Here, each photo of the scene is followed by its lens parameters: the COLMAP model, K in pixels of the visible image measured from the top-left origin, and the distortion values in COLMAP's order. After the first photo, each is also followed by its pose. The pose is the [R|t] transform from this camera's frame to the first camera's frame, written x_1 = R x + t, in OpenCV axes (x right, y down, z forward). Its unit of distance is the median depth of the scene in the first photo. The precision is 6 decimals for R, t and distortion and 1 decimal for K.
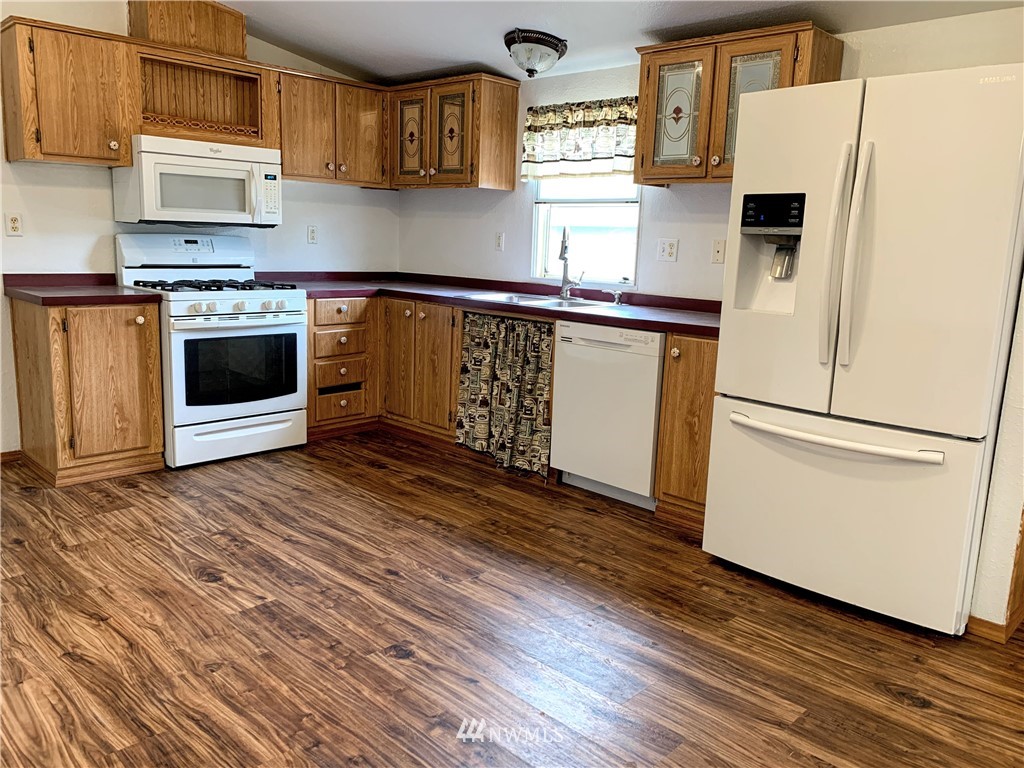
lens RADIAL K [[776.1, 0, 512.0], [0, 776.1, 384.0], [0, 0, 1]] dist [-0.010117, -0.010751]
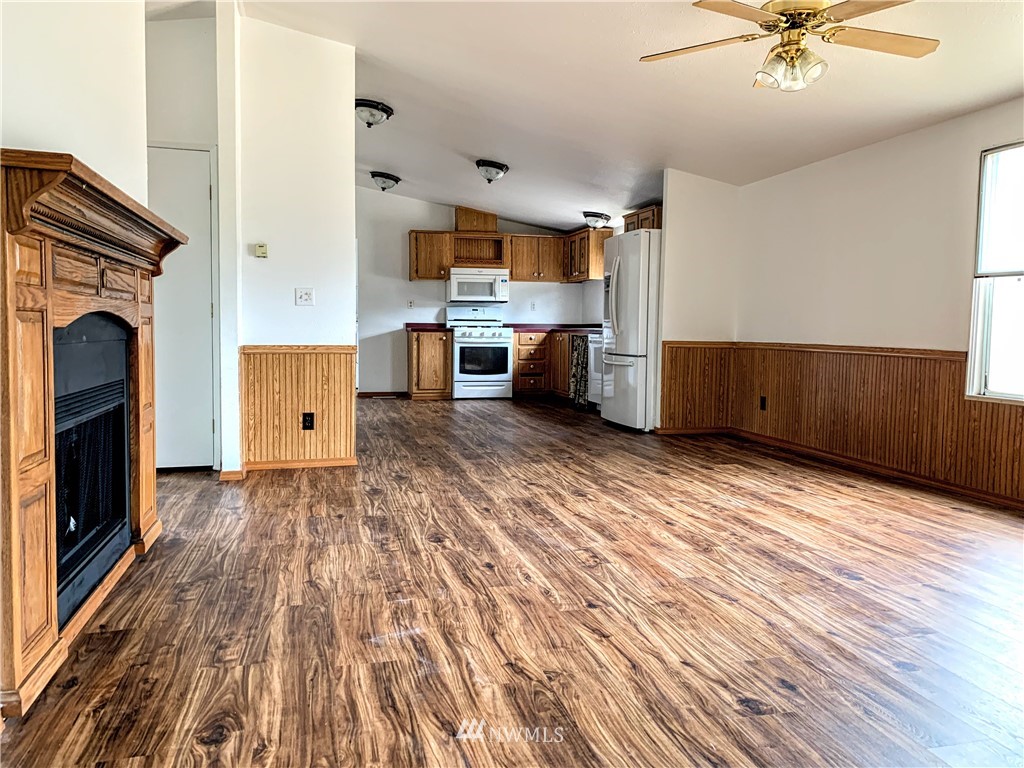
lens RADIAL K [[776.1, 0, 512.0], [0, 776.1, 384.0], [0, 0, 1]] dist [-0.010117, -0.010751]
pose [[0.841202, 0.025273, -0.540131, 0.975358], [-0.082175, 0.993280, -0.081503, 0.229007], [0.534441, 0.112946, 0.837625, -0.906194]]
